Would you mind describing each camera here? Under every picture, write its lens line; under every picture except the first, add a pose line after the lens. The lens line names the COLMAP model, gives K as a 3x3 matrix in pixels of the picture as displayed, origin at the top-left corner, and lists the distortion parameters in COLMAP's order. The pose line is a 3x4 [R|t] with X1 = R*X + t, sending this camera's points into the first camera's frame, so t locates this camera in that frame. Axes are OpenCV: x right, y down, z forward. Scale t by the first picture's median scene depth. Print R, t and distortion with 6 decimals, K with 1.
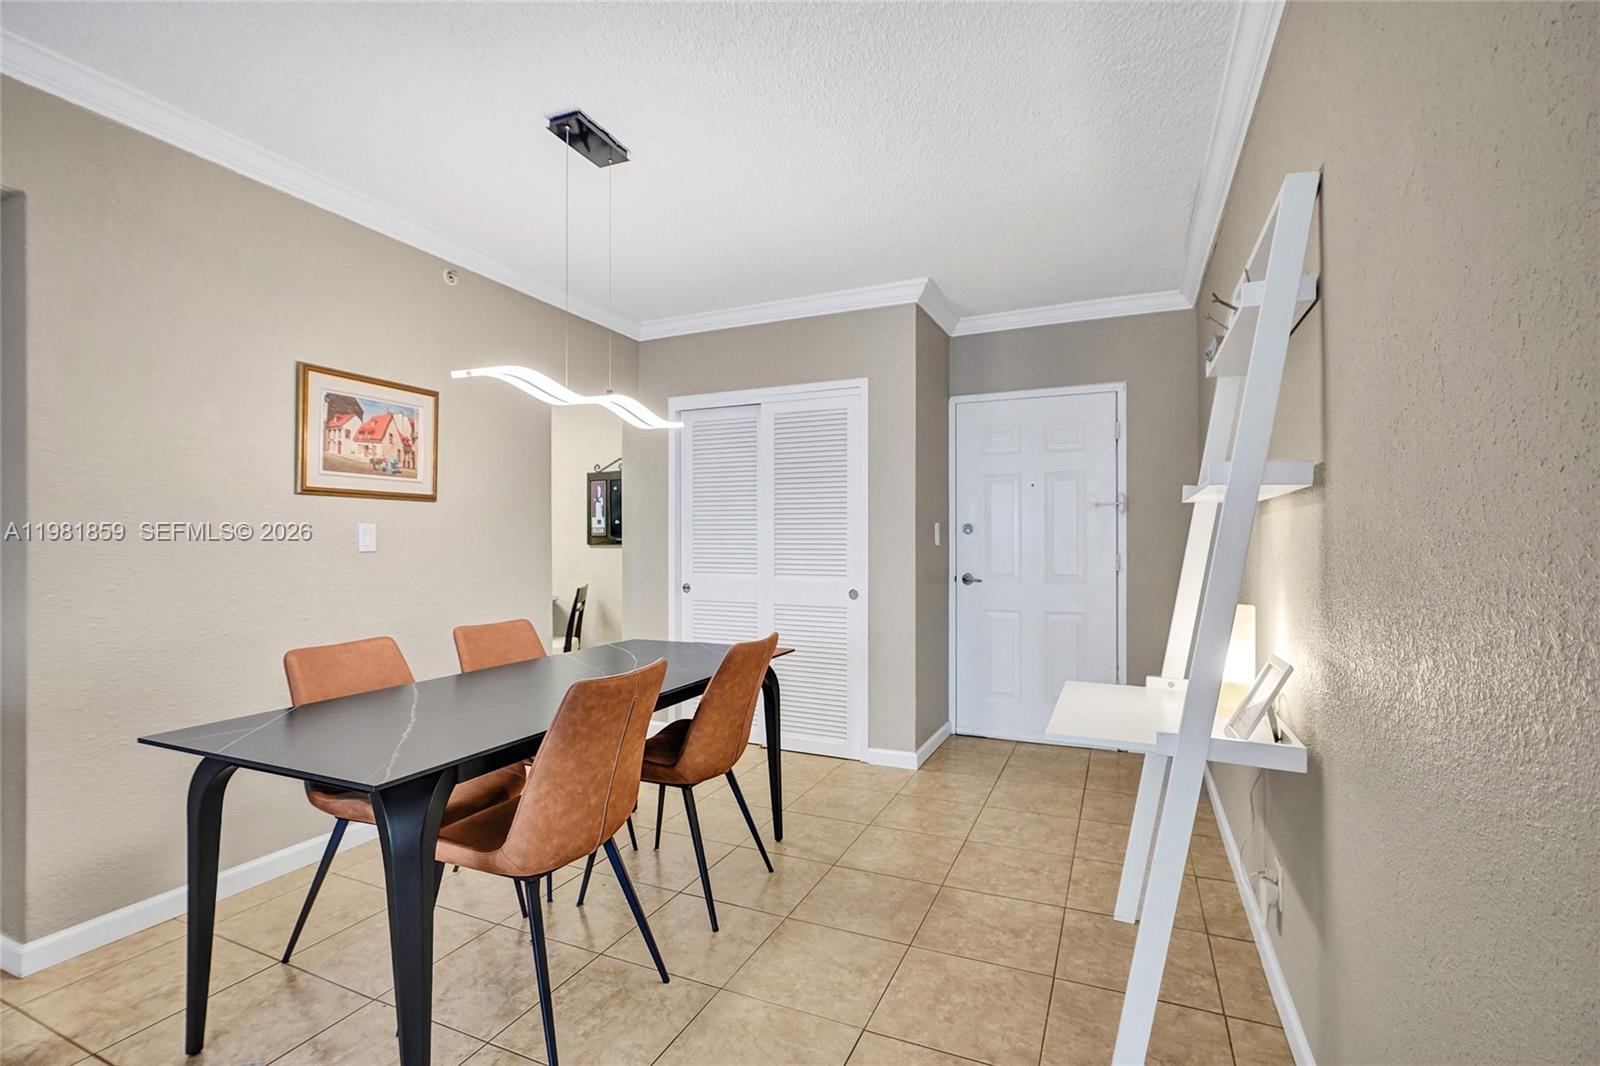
lens RADIAL K [[725.5, 0, 803.2], [0, 725.5, 534.5], [0, 0, 1]] dist [-0.012198, 0.002826]
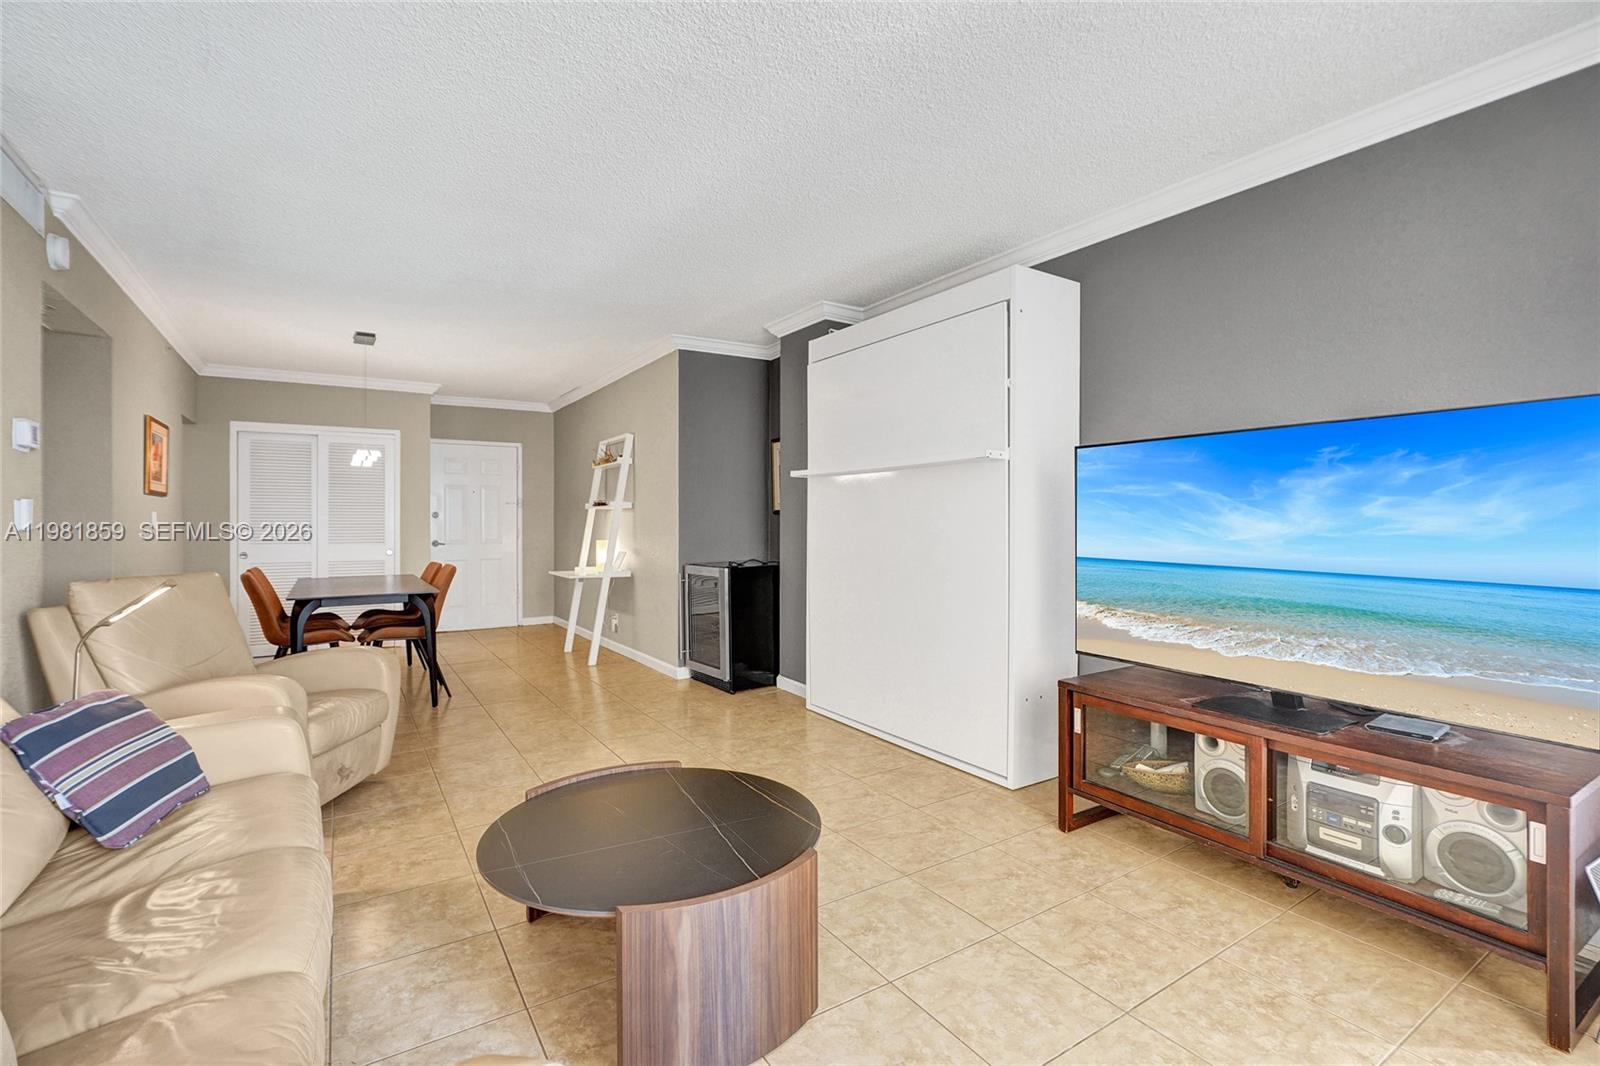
lens RADIAL K [[725.5, 0, 798.8], [0, 725.5, 530.1], [0, 0, 1]] dist [-0.012198, 0.002826]
pose [[0.549418, -0.012266, 0.835458, -1.104731], [-0.001447, 0.999877, 0.015632, -0.000666], [-0.835547, -0.009798, 0.549332, -1.025254]]
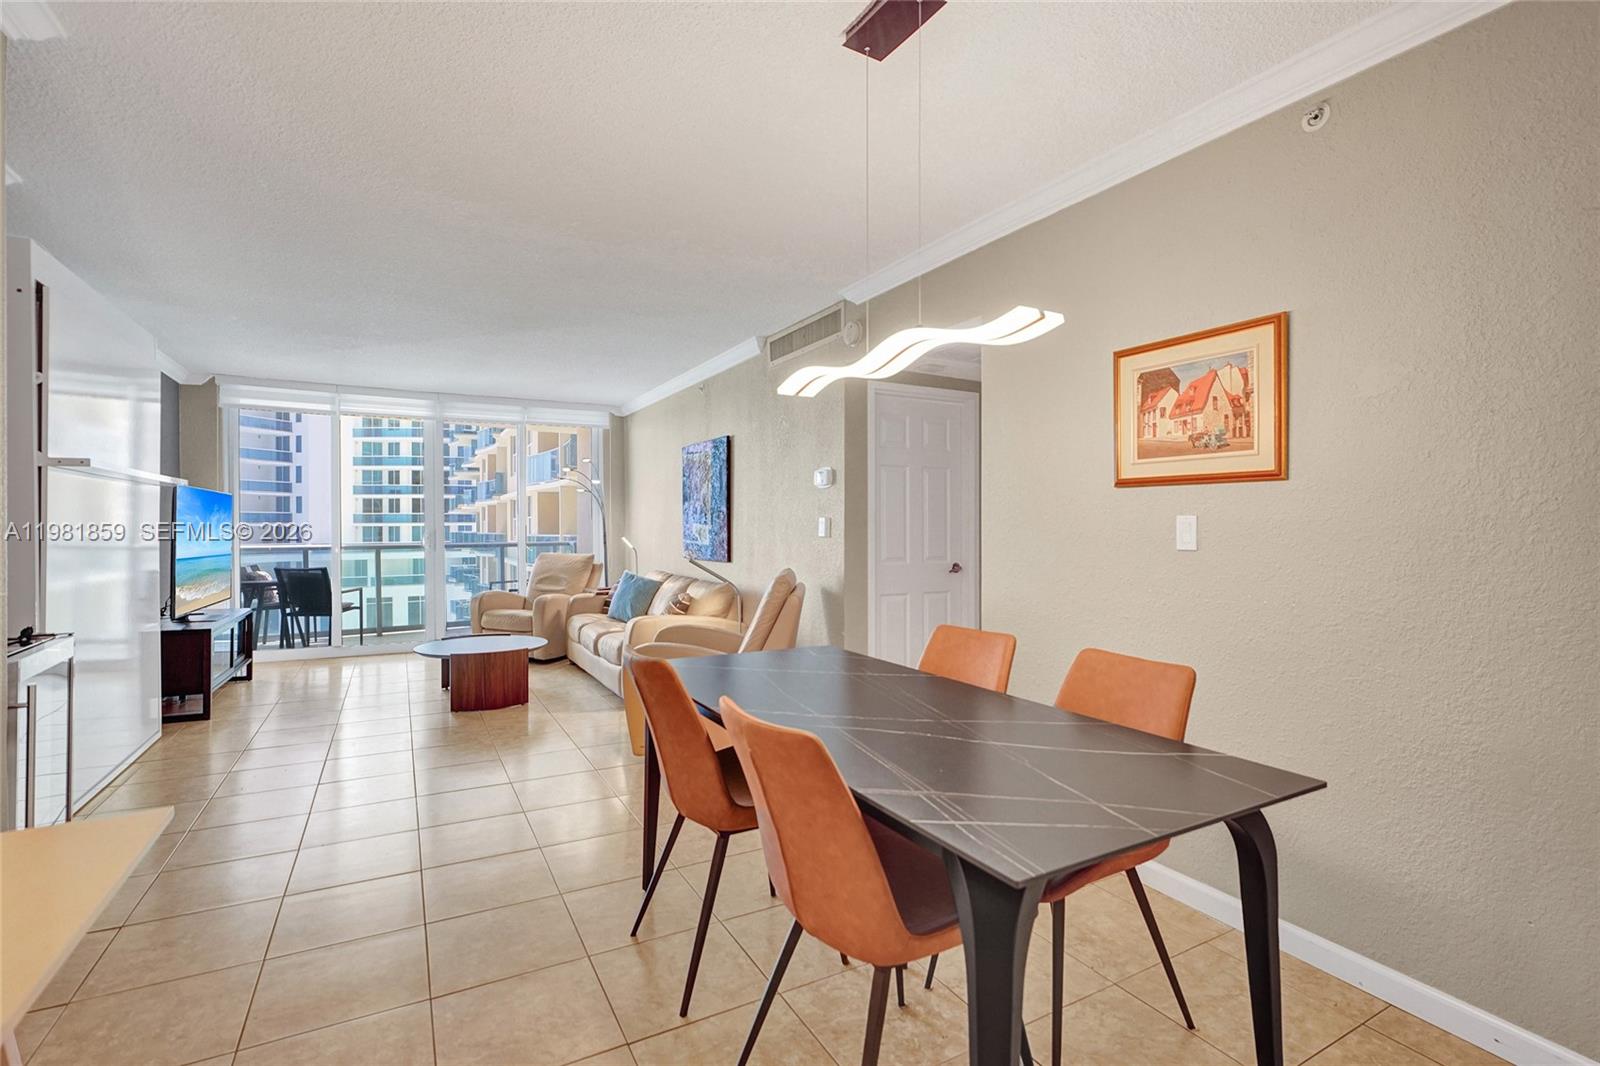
lens RADIAL K [[725.5, 0, 802.1], [0, 725.5, 518.7], [0, 0, 1]] dist [-0.012198, 0.002826]
pose [[-0.599773, -0.006012, -0.800148, 0.297120], [0.005205, 0.999921, -0.011415, -0.004297], [0.800154, -0.011011, -0.599694, 1.091683]]
